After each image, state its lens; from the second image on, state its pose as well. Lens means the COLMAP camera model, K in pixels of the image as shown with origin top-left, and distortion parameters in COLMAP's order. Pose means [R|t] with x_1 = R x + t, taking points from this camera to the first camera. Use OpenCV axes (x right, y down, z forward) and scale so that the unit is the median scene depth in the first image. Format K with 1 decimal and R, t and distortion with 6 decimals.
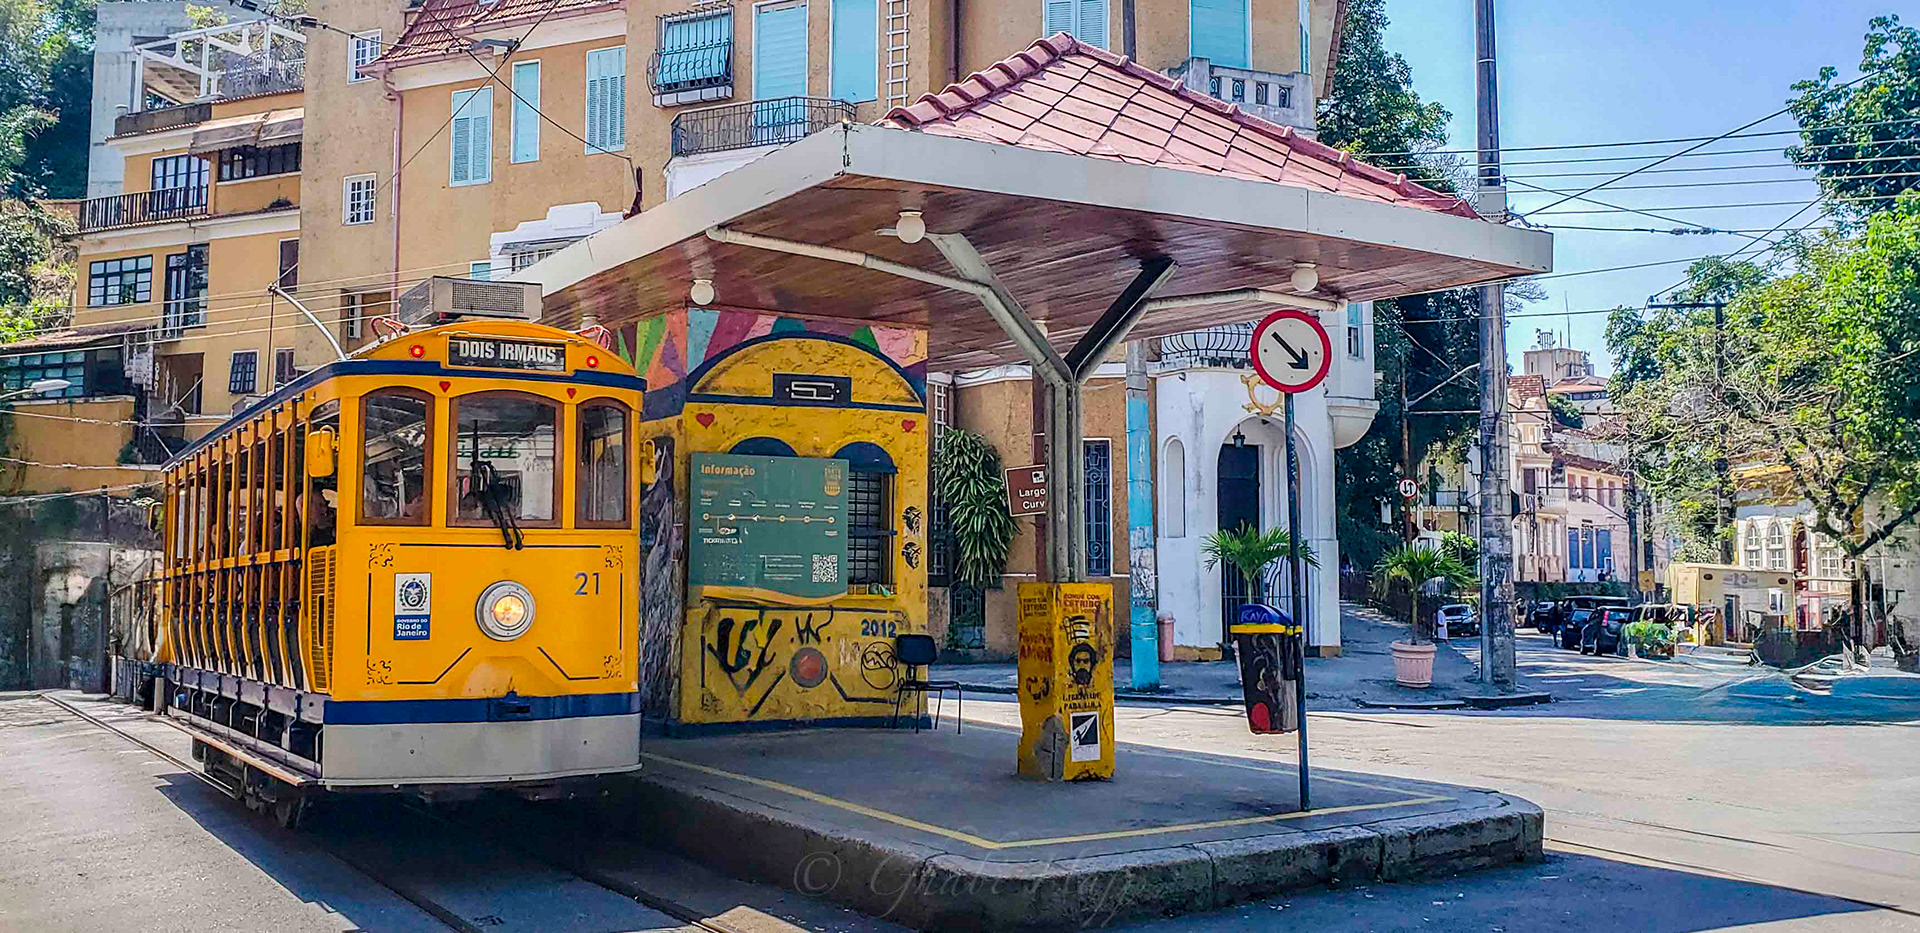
lens RADIAL K [[1722.3, 0, 875.3], [0, 1722.3, 427.0], [0, 0, 1]] dist [0.017312, -0.031686]
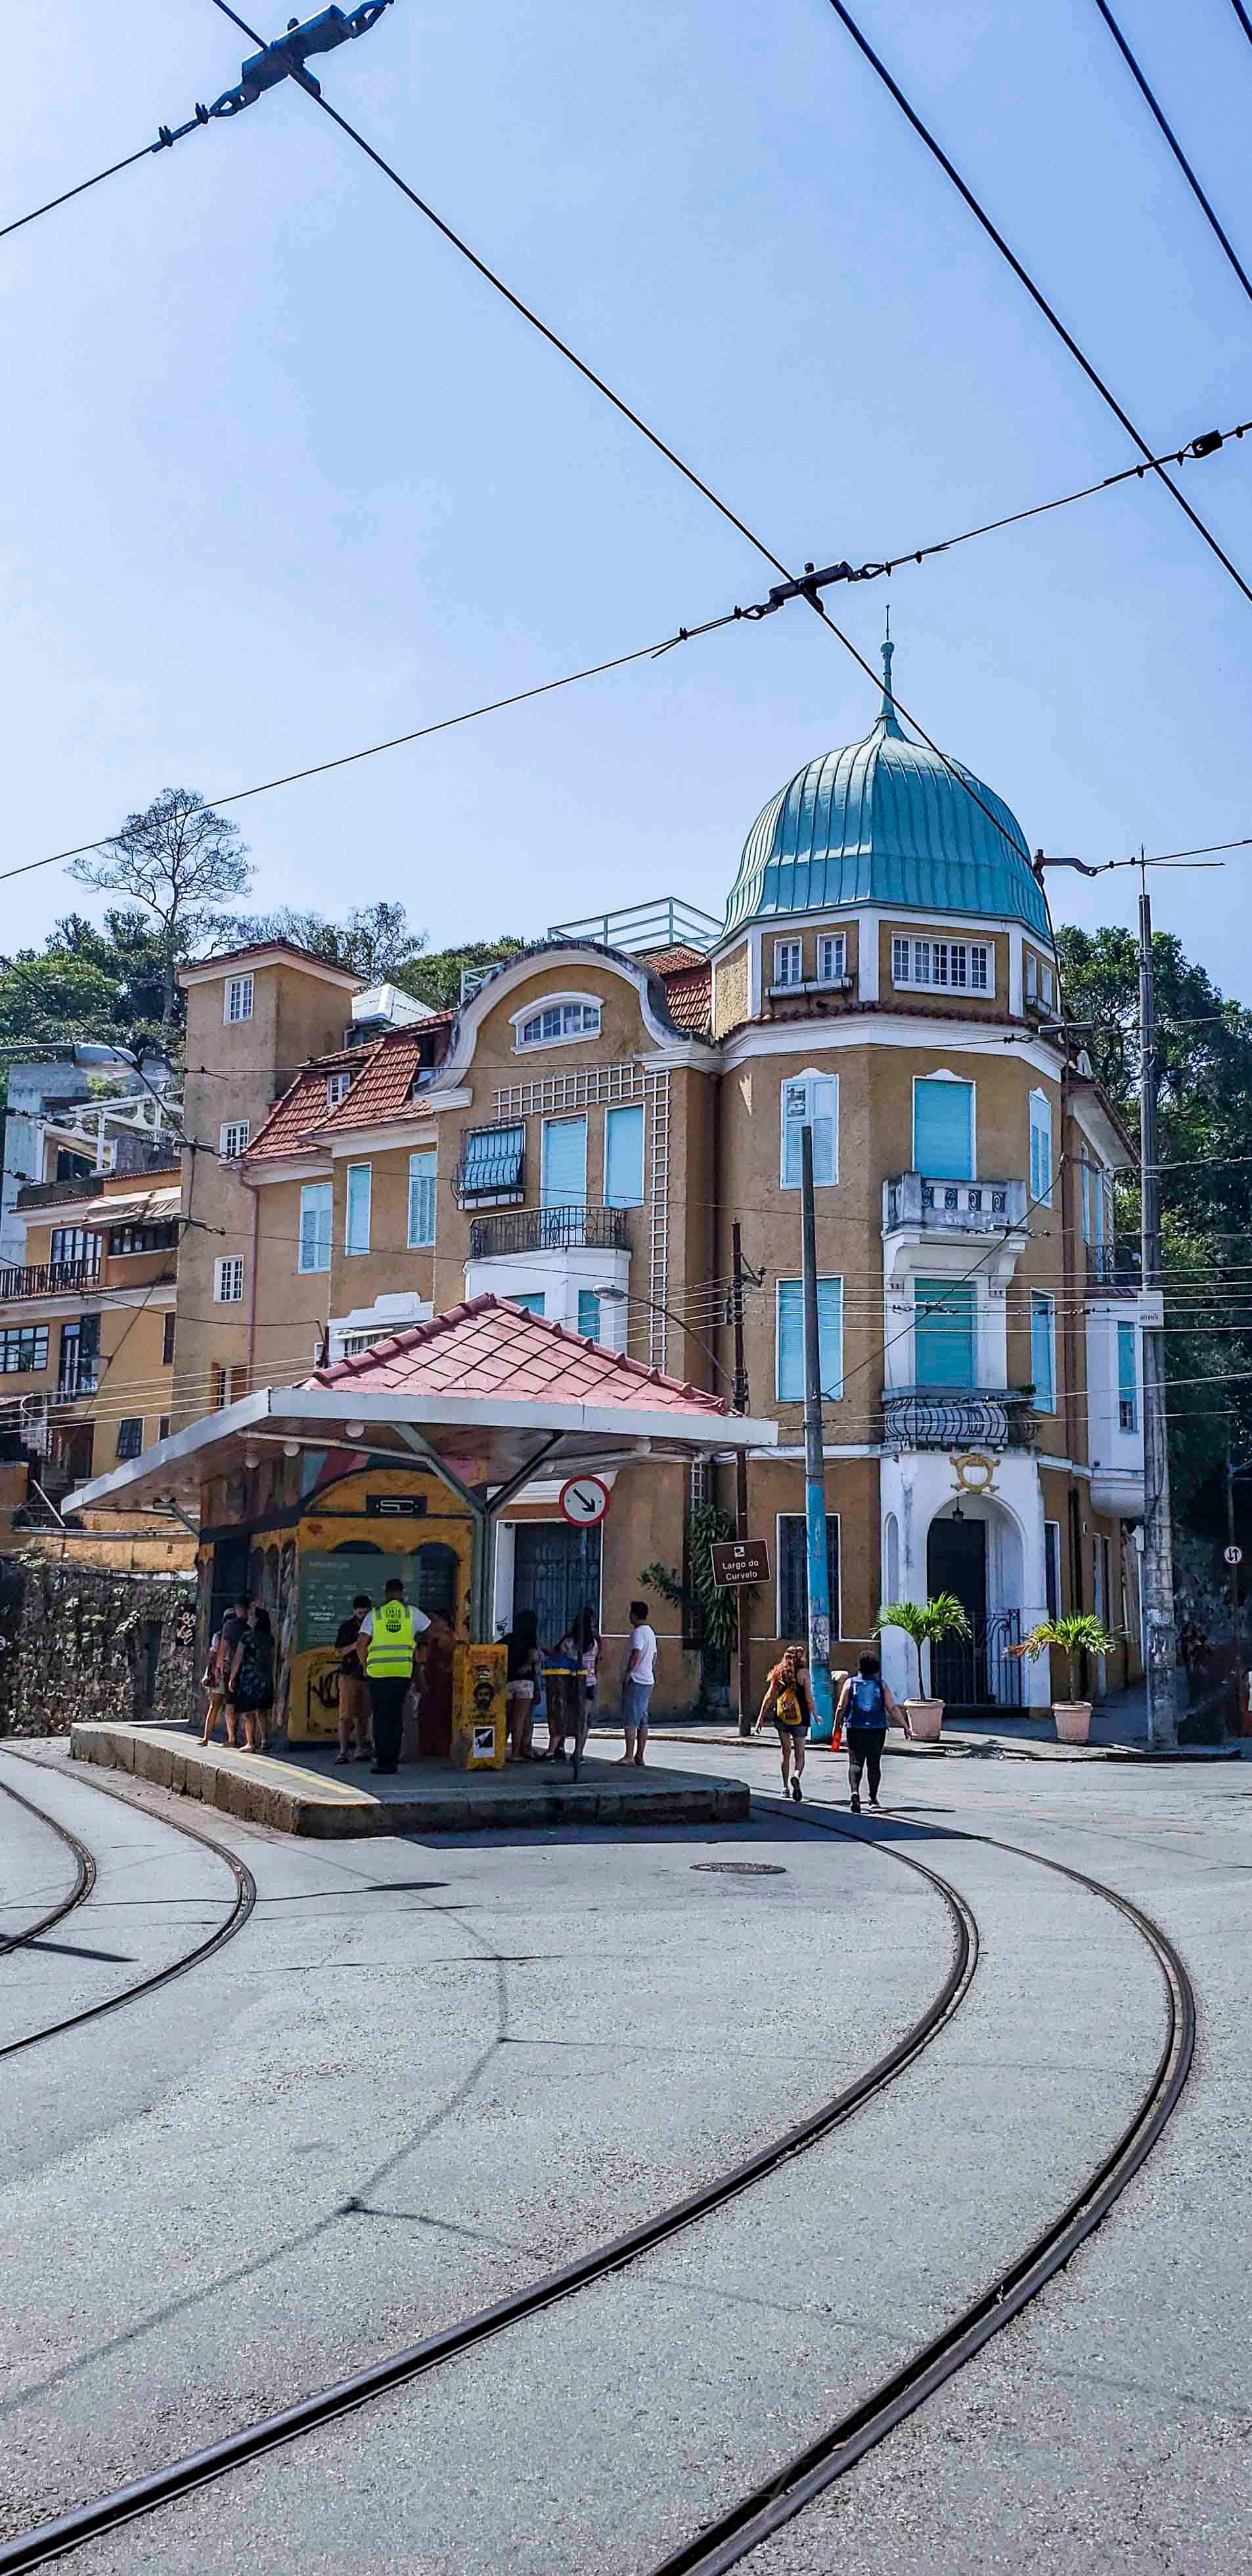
lens RADIAL K [[2018.5, 0, 644.3], [0, 2018.5, 1343.1], [0, 0, 1]] dist [0.096233, -0.000619]
pose [[0.990735, -0.012298, -0.135253, 0.178464], [0.004360, 0.998258, -0.058832, -0.025698], [0.135741, 0.057697, 0.989063, -0.285851]]
